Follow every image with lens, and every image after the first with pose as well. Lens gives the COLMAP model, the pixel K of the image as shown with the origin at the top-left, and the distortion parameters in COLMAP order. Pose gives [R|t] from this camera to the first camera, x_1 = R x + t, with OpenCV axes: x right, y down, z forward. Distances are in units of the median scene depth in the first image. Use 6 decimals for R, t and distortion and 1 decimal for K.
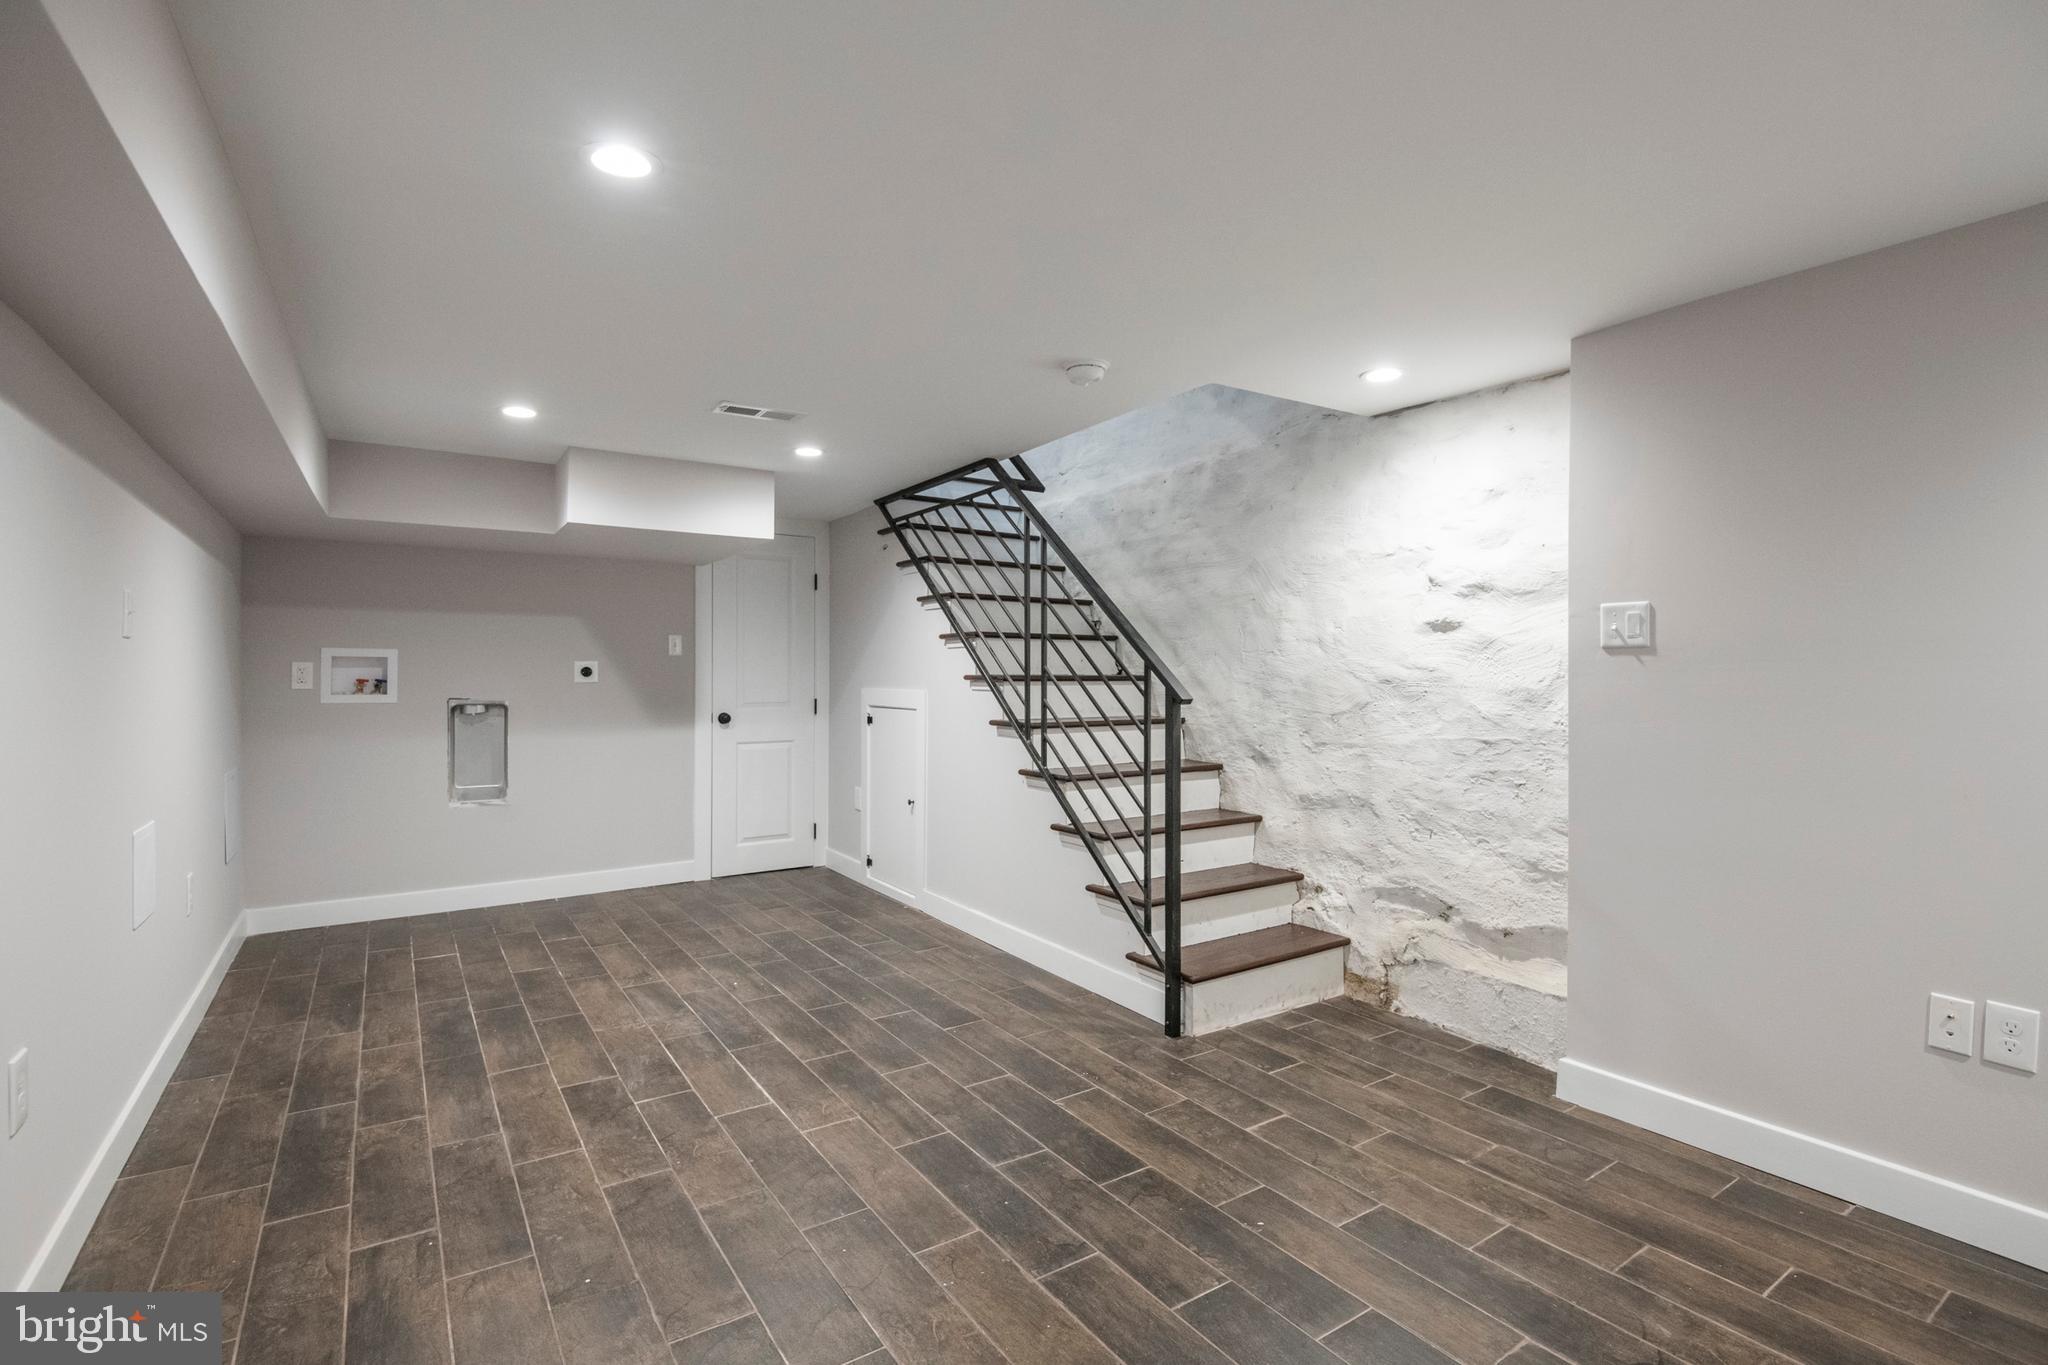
lens RADIAL K [[948.9, 0, 1024.0], [0, 948.9, 682.5], [0, 0, 1]] dist [0.014346, -0.027204]
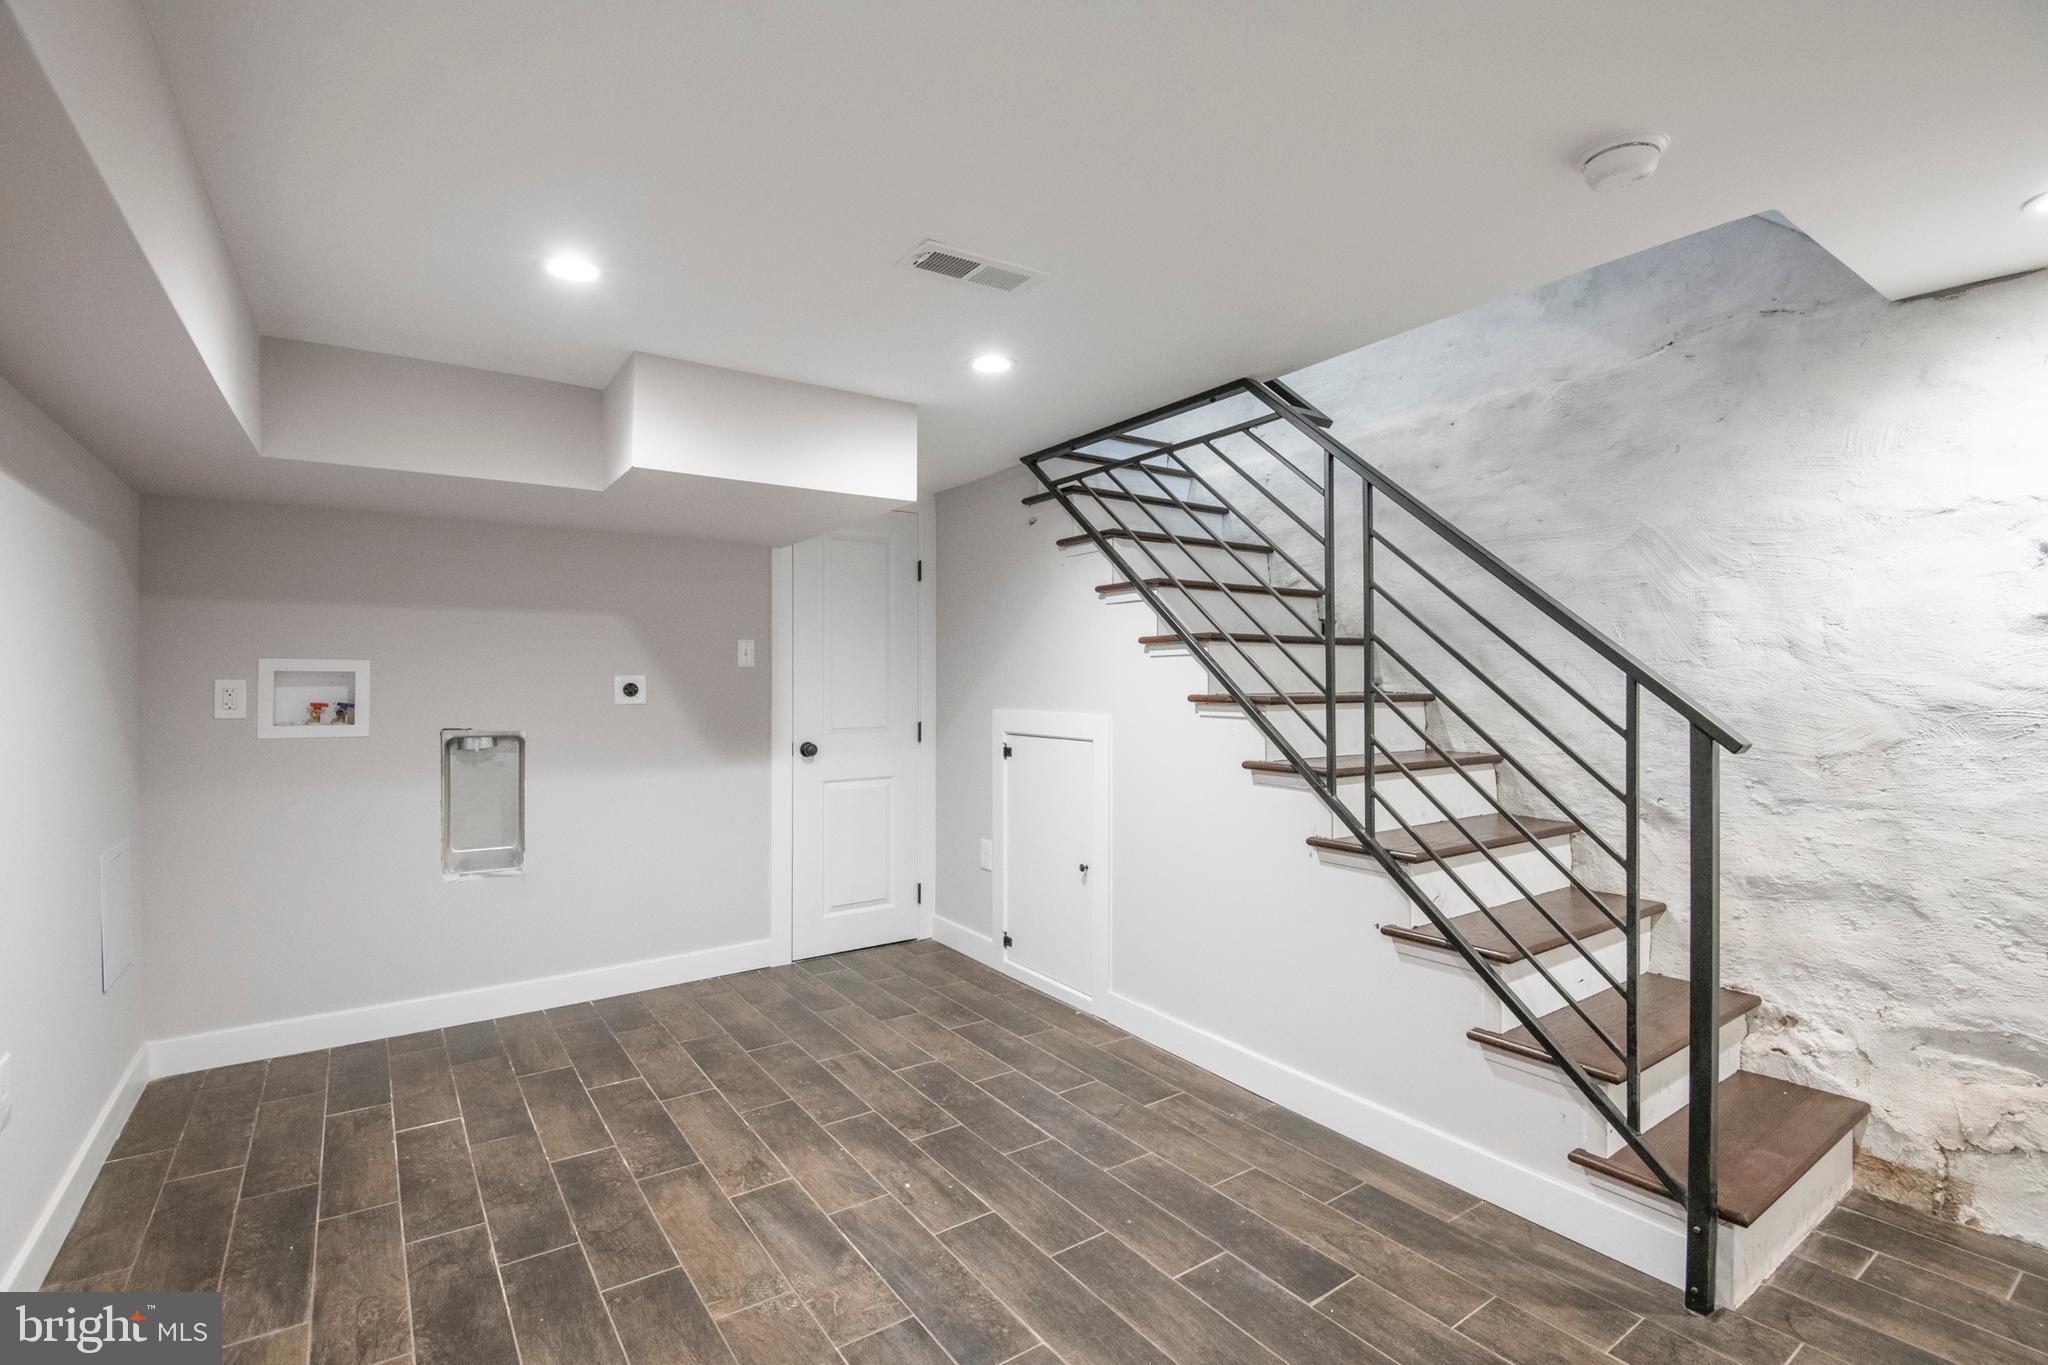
lens RADIAL K [[942.9, 0, 1024.0], [0, 942.9, 682.5], [0, 0, 1]] dist [0.005407, -0.017605]
pose [[0.999732, -0.003587, 0.022849, -0.234658], [0.003713, 0.999978, -0.005497, -0.015939], [-0.022829, 0.005581, 0.999724, 0.358527]]
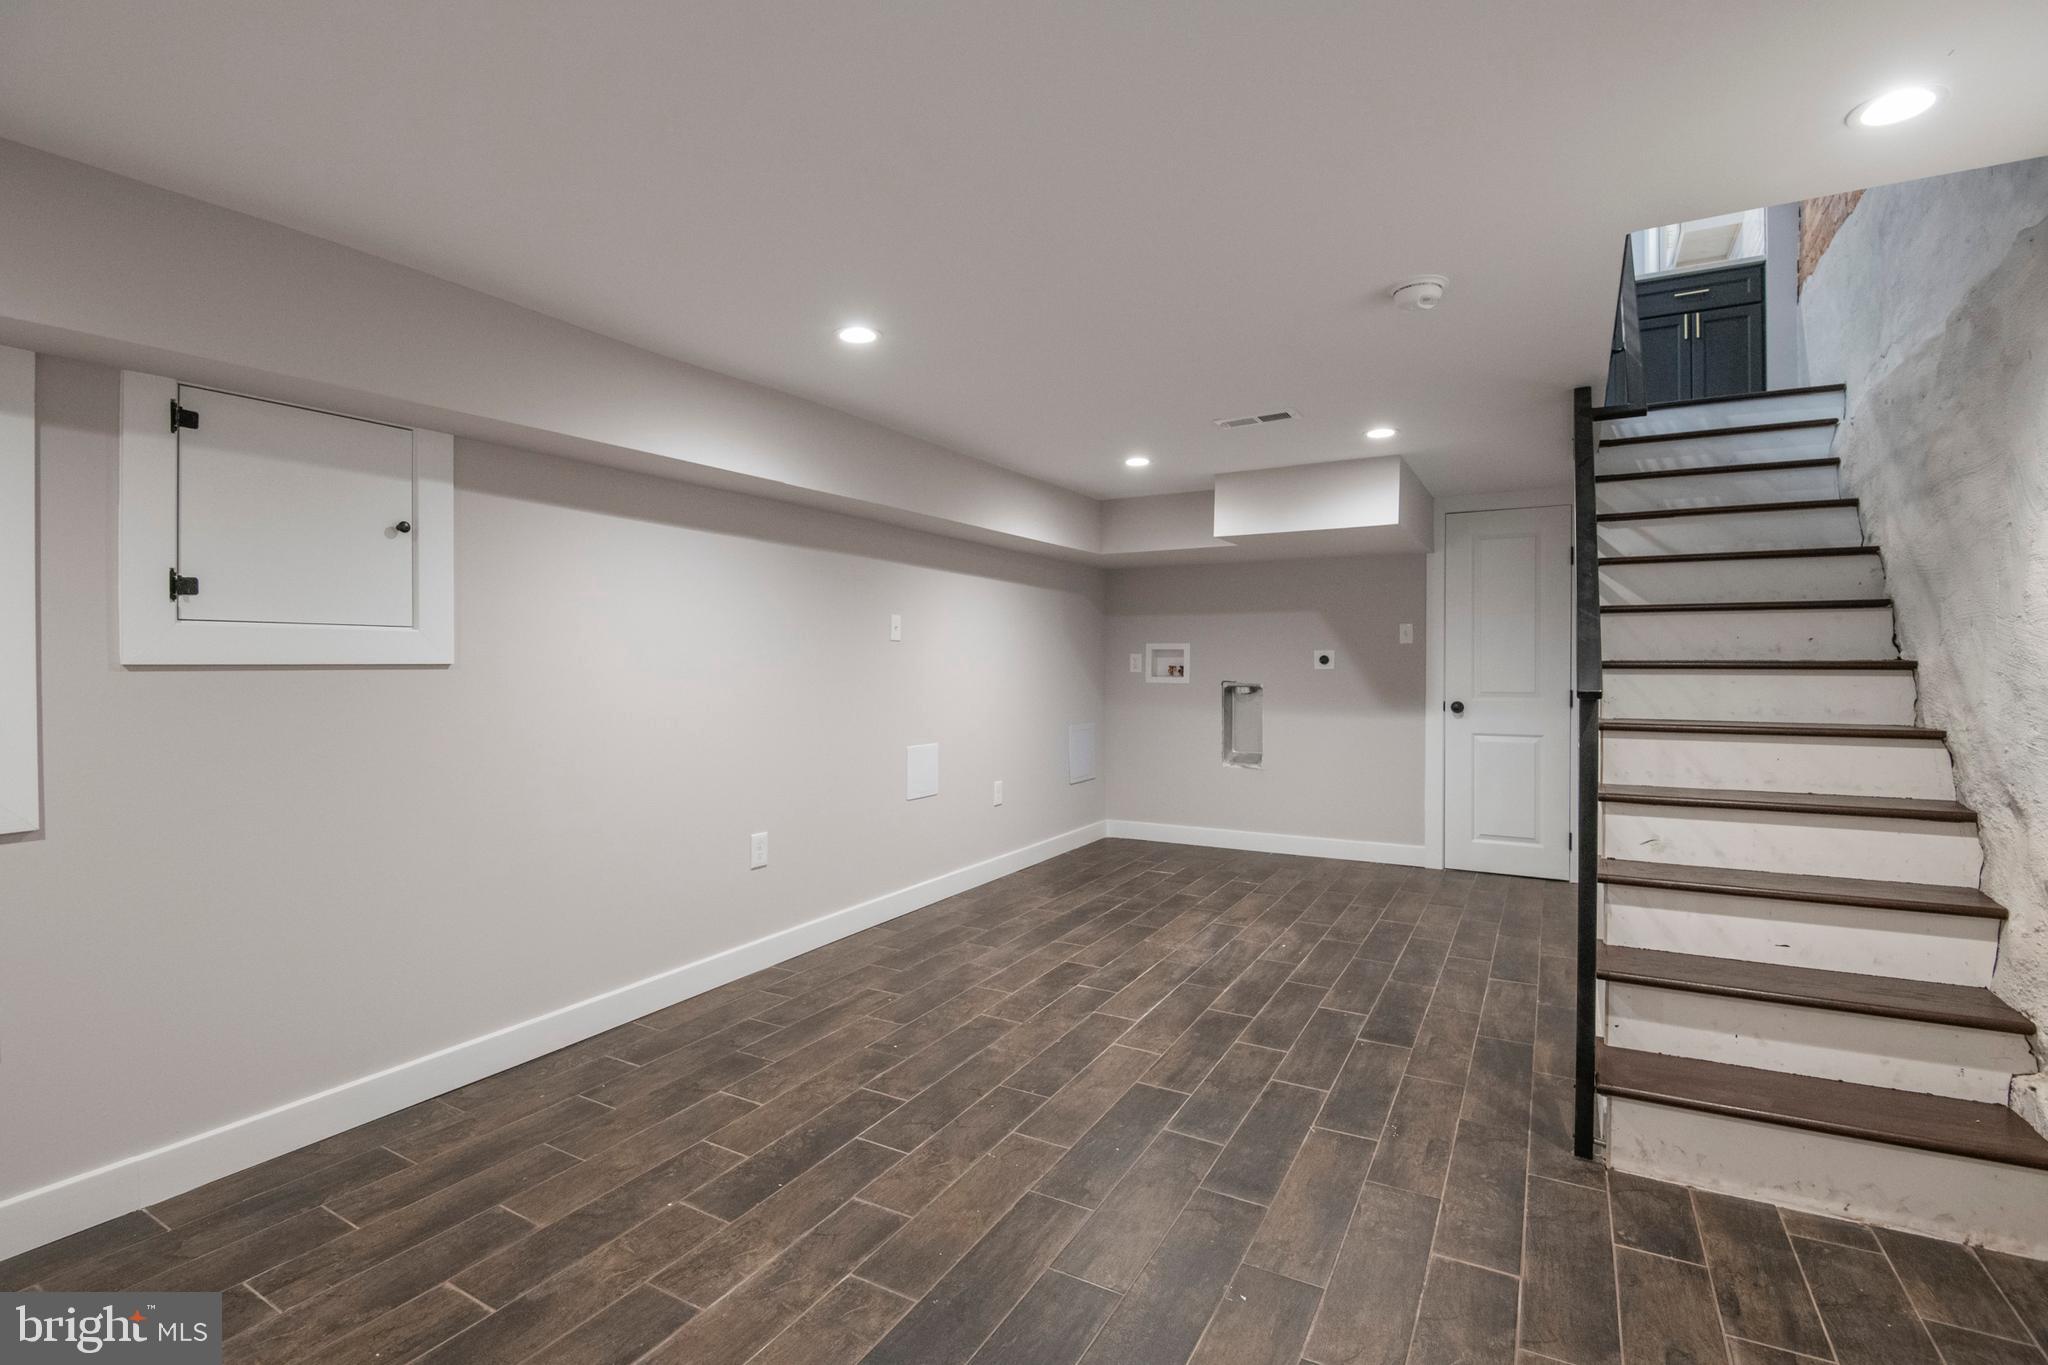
lens RADIAL K [[932.2, 0, 1014.4], [0, 932.2, 678.9], [0, 0, 1]] dist [0.011313, -0.023968]
pose [[0.439993, 0.012935, -0.897908, 0.503903], [-0.008517, 0.999911, 0.010231, 0.003998], [0.897961, 0.003146, 0.440064, 0.249869]]
